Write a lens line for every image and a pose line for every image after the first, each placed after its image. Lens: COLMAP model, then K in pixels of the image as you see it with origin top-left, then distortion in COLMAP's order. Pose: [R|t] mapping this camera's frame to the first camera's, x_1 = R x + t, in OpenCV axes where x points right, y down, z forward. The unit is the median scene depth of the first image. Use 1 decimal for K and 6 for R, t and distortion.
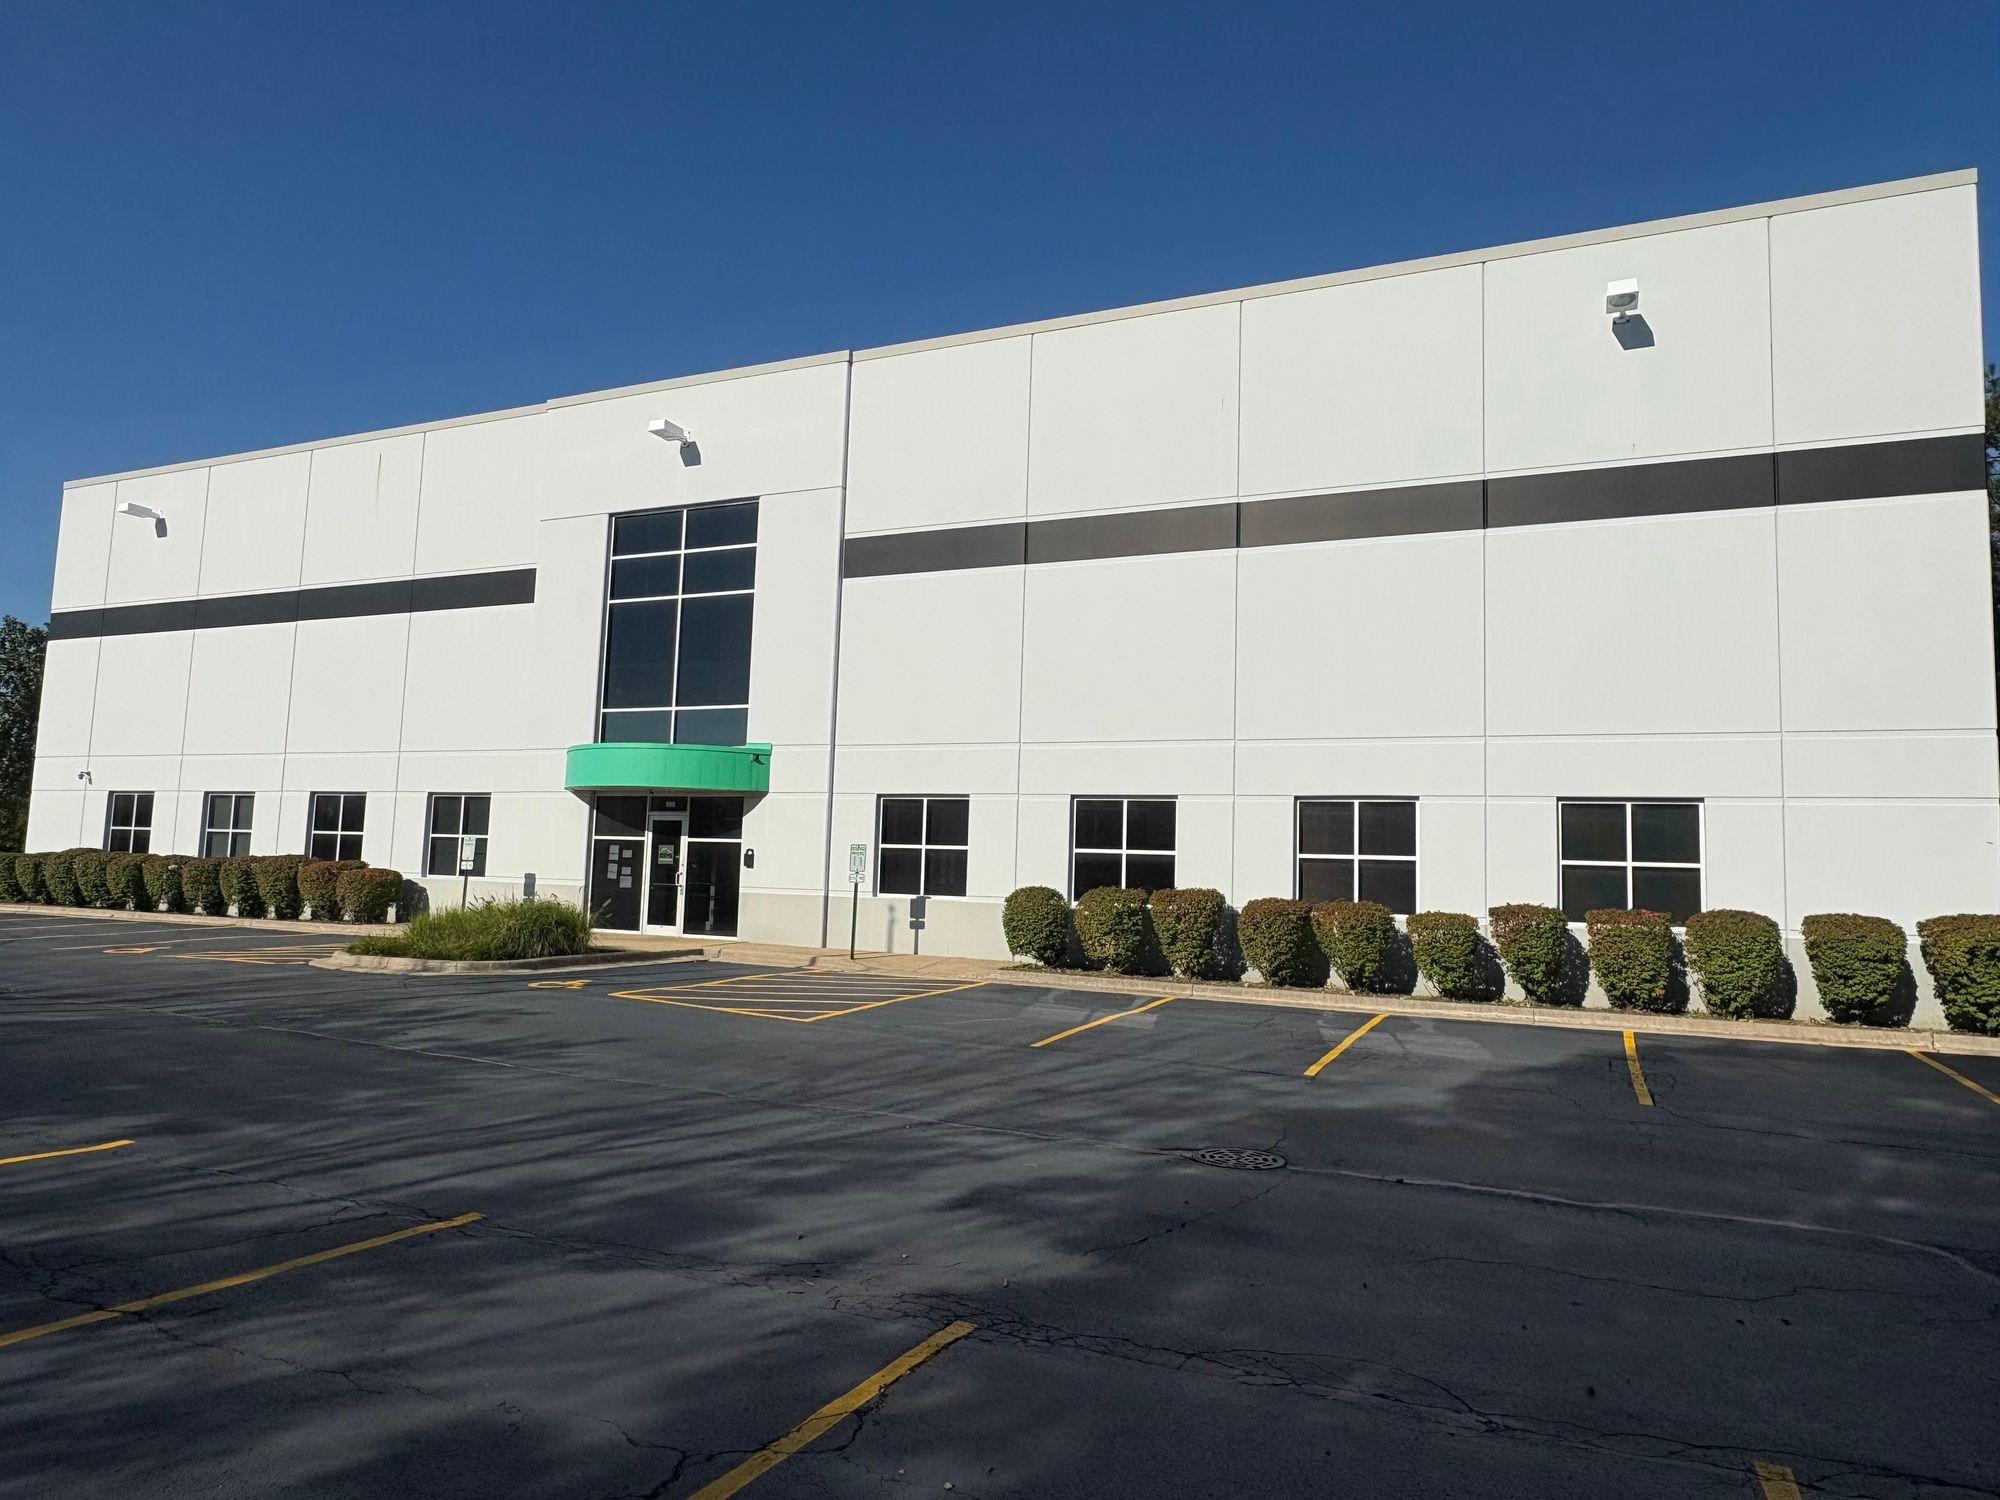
lens RADIAL K [[1190.8, 0, 1003.0], [0, 1190.8, 768.6], [0, 0, 1]] dist [0.020273, -0.001118]
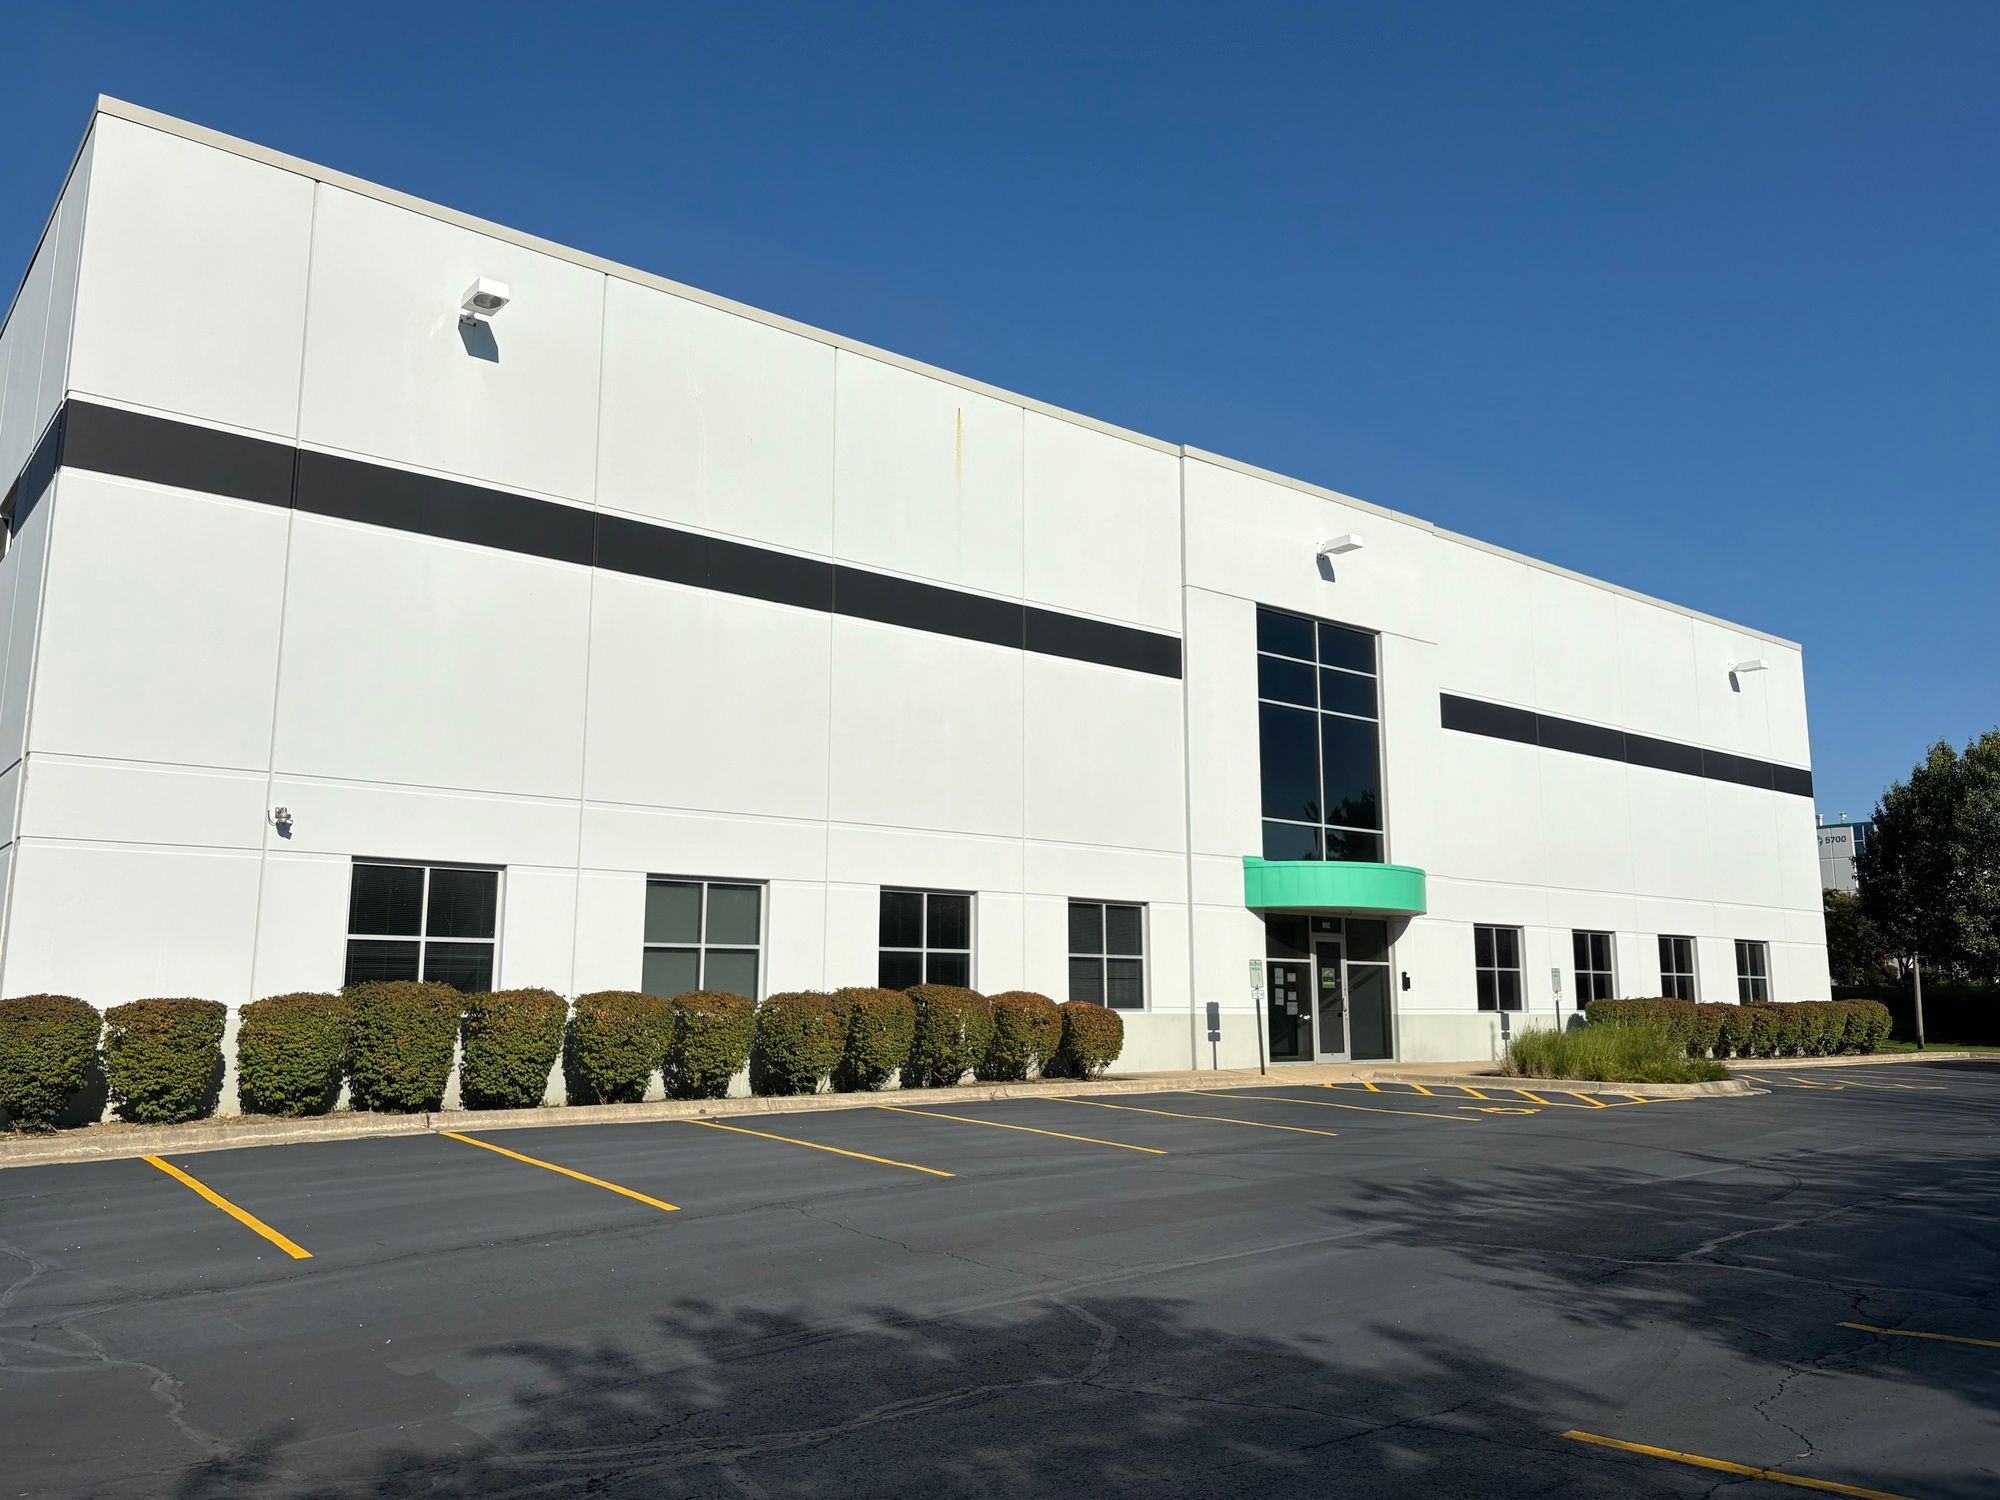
lens RADIAL K [[1519.5, 0, 996.0], [0, 1519.5, 717.3], [0, 0, 1]] dist [0.128625, -0.156876]
pose [[0.456376, 0.124618, 0.881017, -1.467520], [-0.077319, 0.991953, -0.100257, 0.007550], [-0.886421, -0.022365, 0.462339, 0.643391]]
